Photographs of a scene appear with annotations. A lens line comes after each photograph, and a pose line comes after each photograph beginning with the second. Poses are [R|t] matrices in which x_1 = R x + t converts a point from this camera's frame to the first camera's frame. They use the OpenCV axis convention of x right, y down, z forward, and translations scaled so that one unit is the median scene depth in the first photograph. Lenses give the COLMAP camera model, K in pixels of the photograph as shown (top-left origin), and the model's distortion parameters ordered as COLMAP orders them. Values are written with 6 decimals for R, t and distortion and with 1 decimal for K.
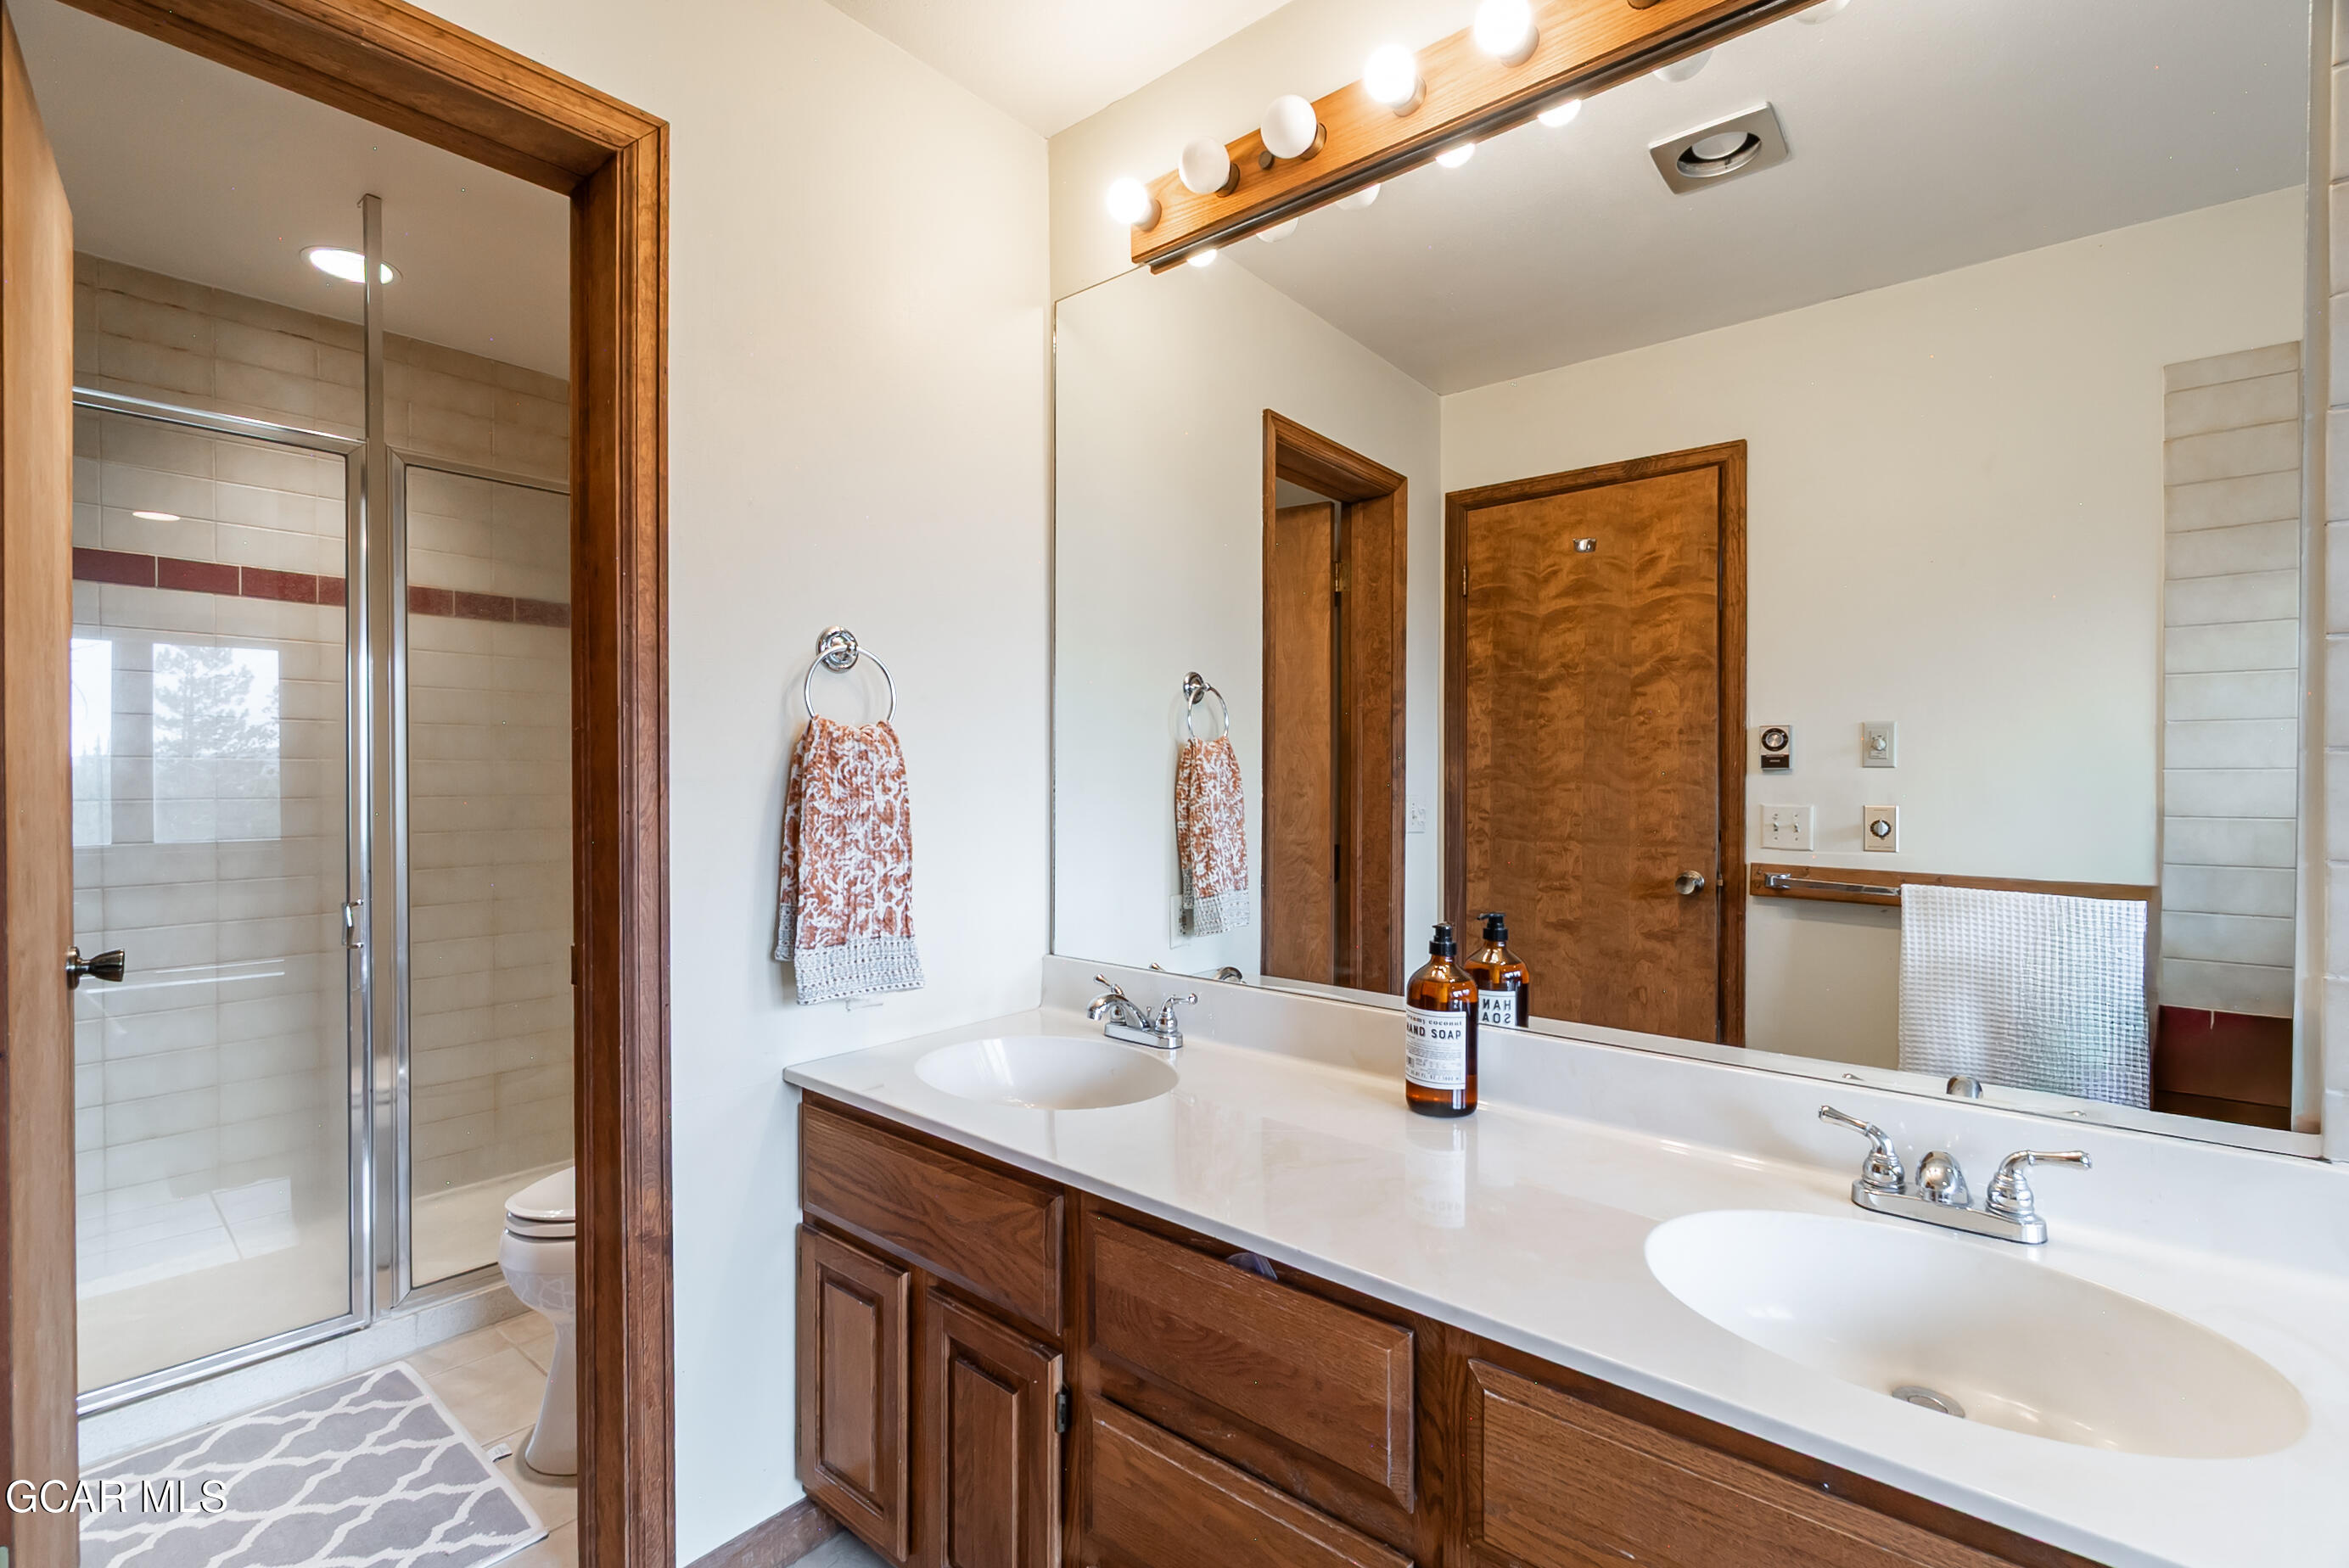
lens RADIAL K [[1058.1, 0, 1174.7], [0, 1058.1, 788.8], [0, 0, 1]] dist [0.001842, 0.000368]
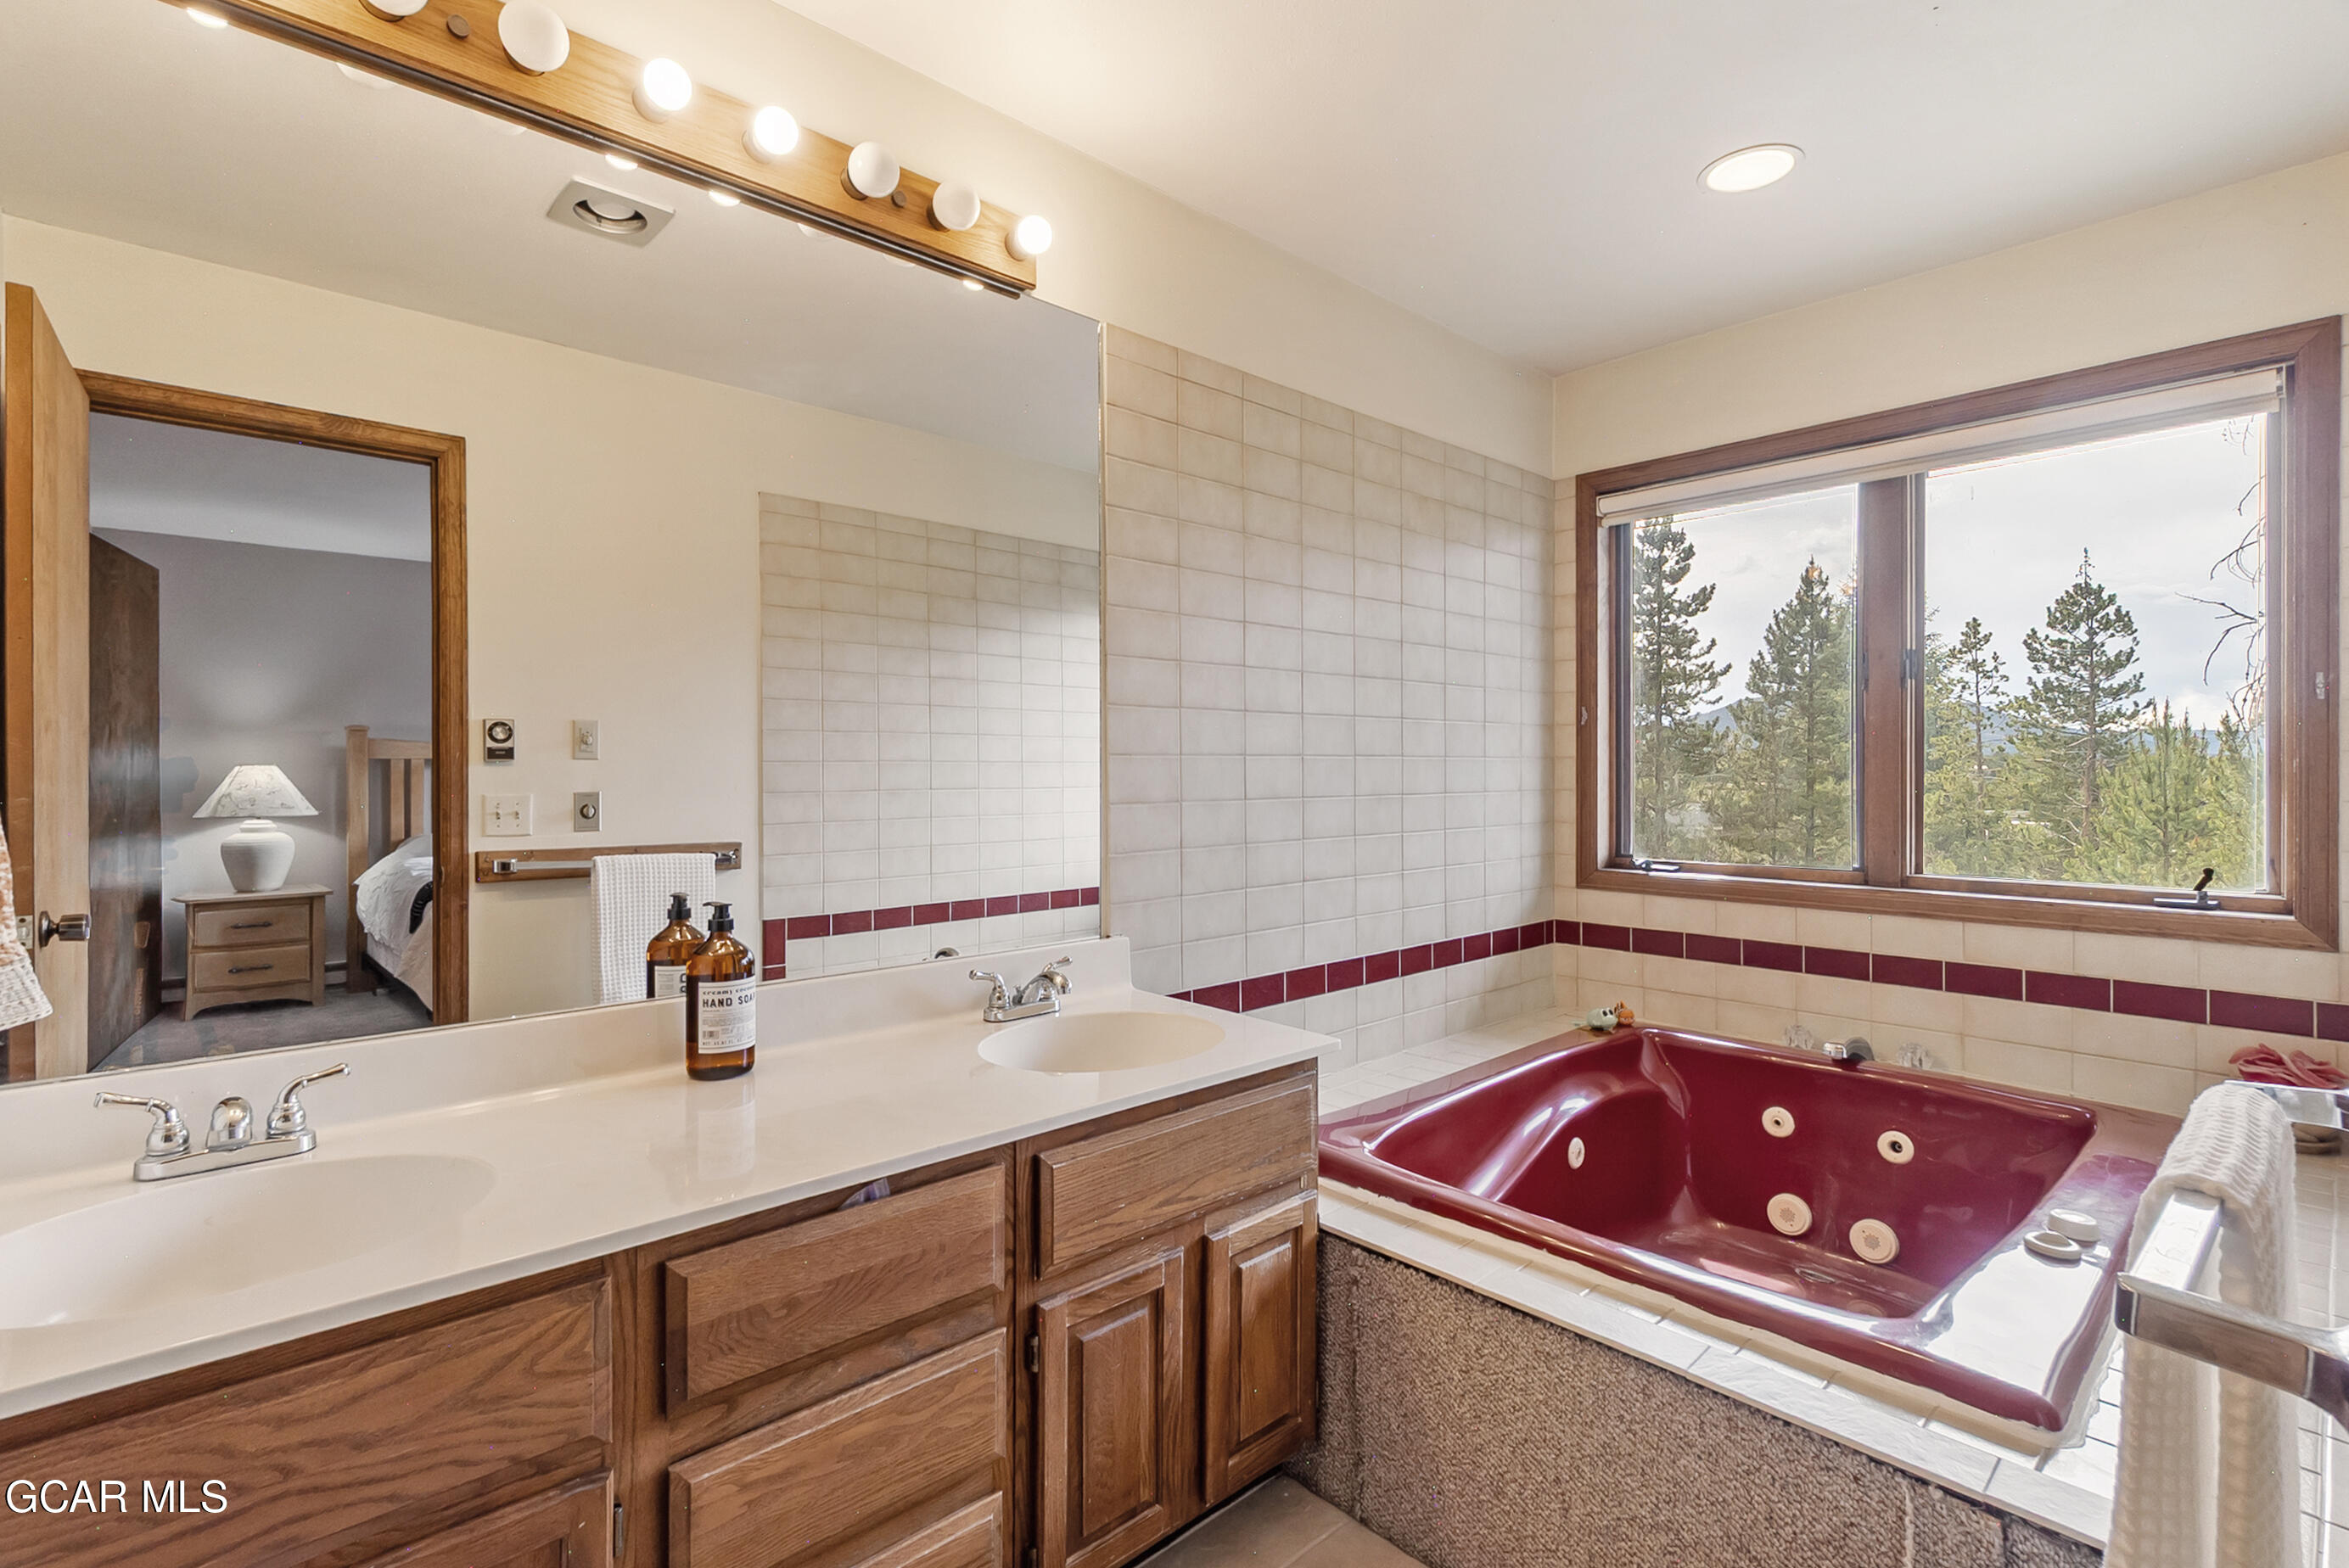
lens RADIAL K [[1064.1, 0, 1166.4], [0, 1064.1, 760.5], [0, 0, 1]] dist [-0.000478, -0.000602]
pose [[0.126333, 0.004819, 0.991976, -0.421768], [0.012368, 0.999903, -0.006433, -0.003462], [-0.991911, 0.013082, 0.126262, 0.217952]]
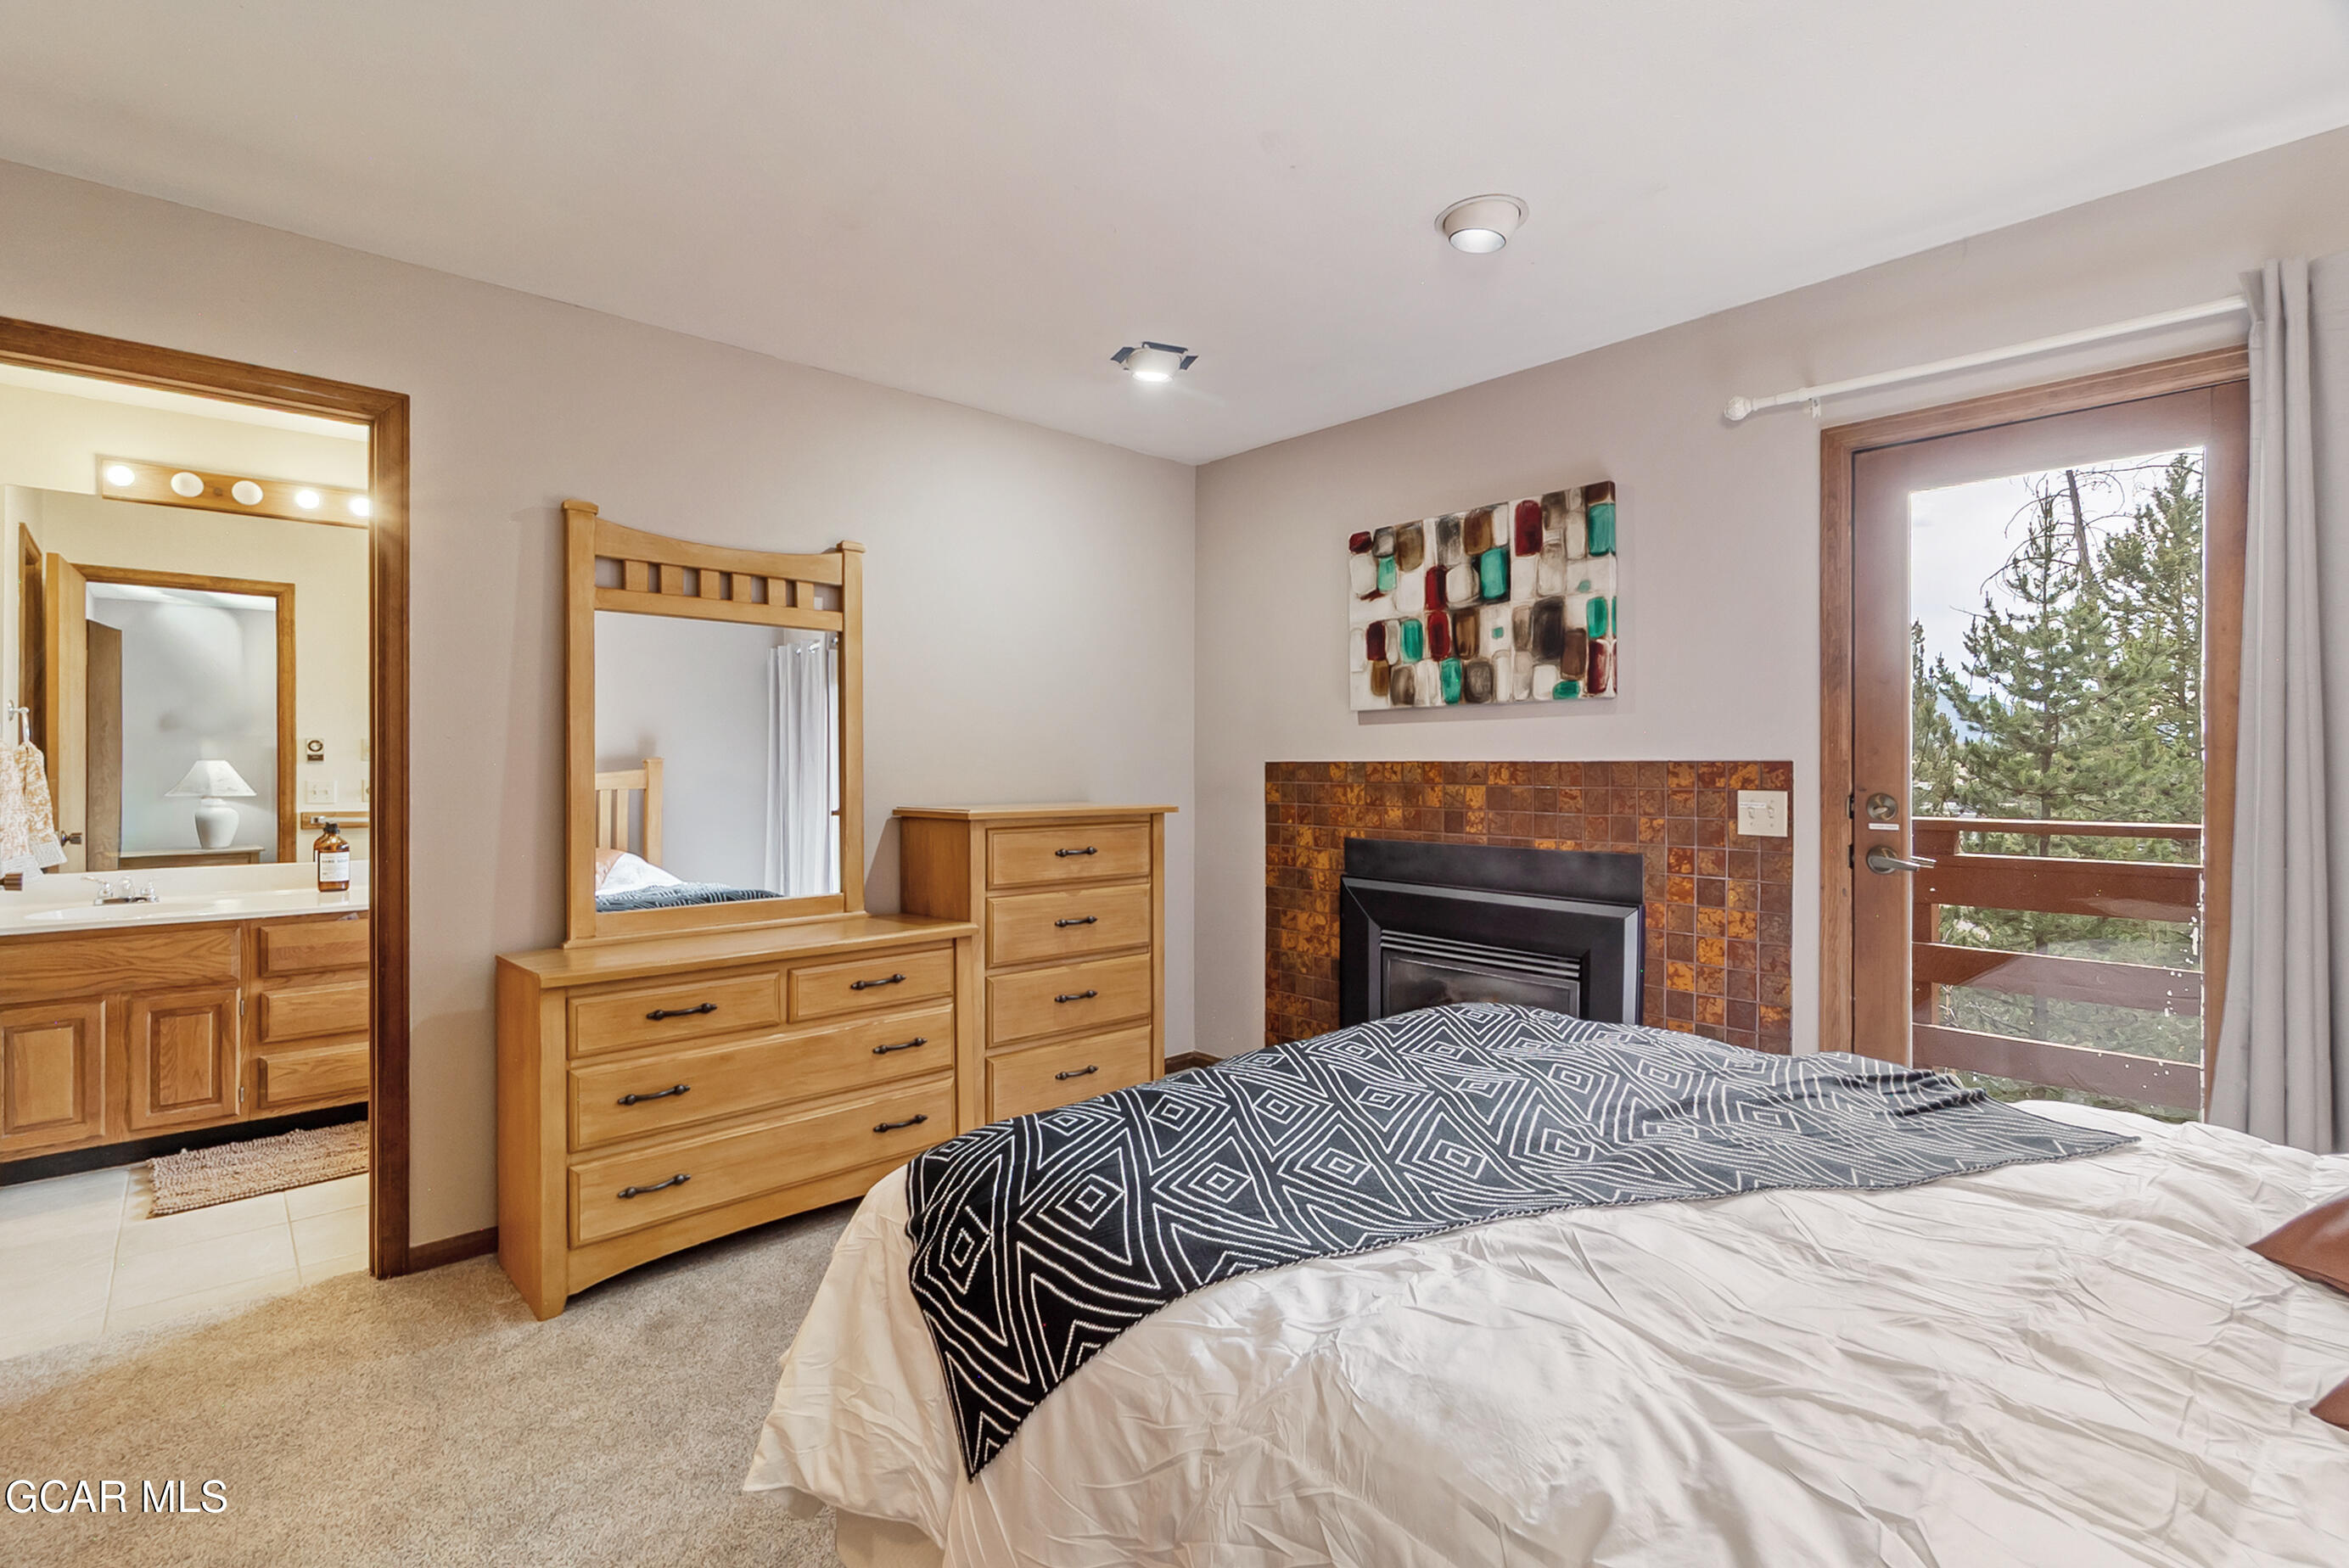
lens RADIAL K [[1064.1, 0, 1166.4], [0, 1064.1, 760.5], [0, 0, 1]] dist [-0.000478, -0.000602]
pose [[0.134746, -0.001854, 0.990878, -1.174037], [0.008433, 0.999964, 0.000724, -0.009317], [-0.990844, 0.008258, 0.134757, -0.807829]]
